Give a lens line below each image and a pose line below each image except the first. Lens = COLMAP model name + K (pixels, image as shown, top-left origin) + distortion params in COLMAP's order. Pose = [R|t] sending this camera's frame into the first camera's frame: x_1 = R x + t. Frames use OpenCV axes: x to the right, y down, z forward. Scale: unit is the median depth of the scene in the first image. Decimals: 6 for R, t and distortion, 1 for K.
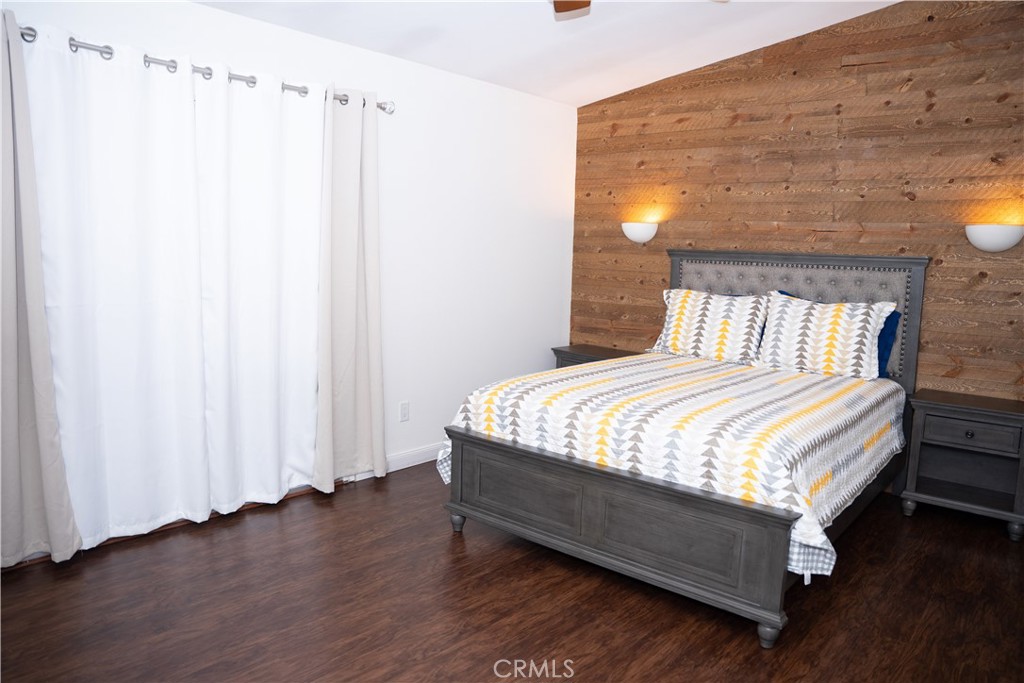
lens RADIAL K [[709.1, 0, 500.9], [0, 709.1, 340.4], [0, 0, 1]] dist [-0.145806, 0.084699]
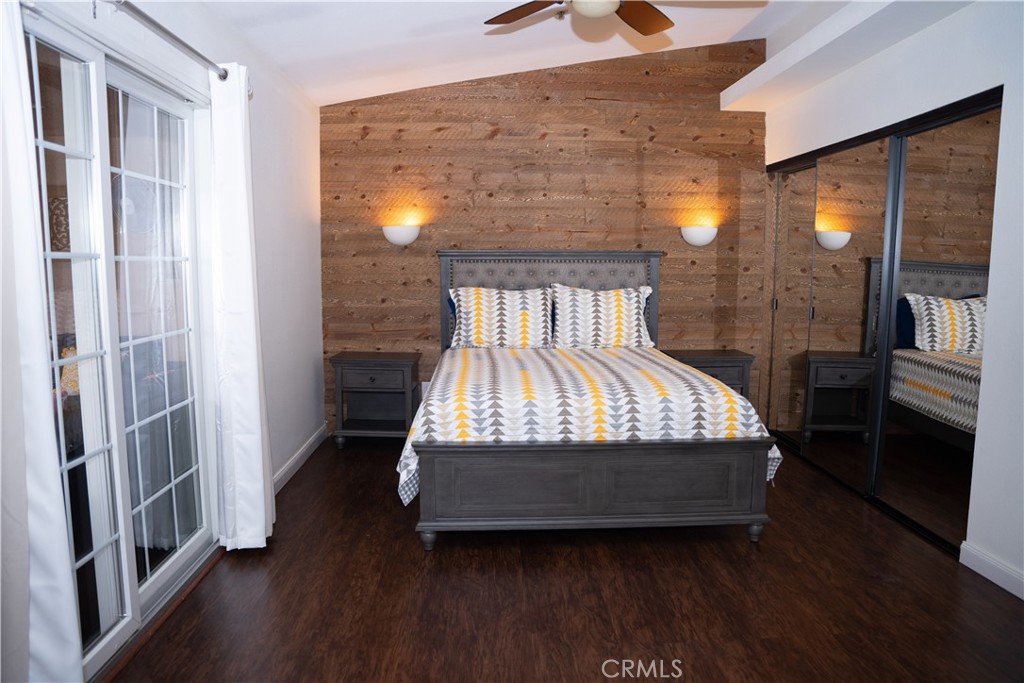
lens RADIAL K [[709.1, 0, 516.2], [0, 709.1, 347.6], [0, 0, 1]] dist [-0.145806, 0.084699]
pose [[0.719327, -0.110395, 0.685843, -0.492681], [0.105757, 0.993187, 0.048945, -0.028992], [-0.686574, 0.037326, 0.726101, 0.179578]]
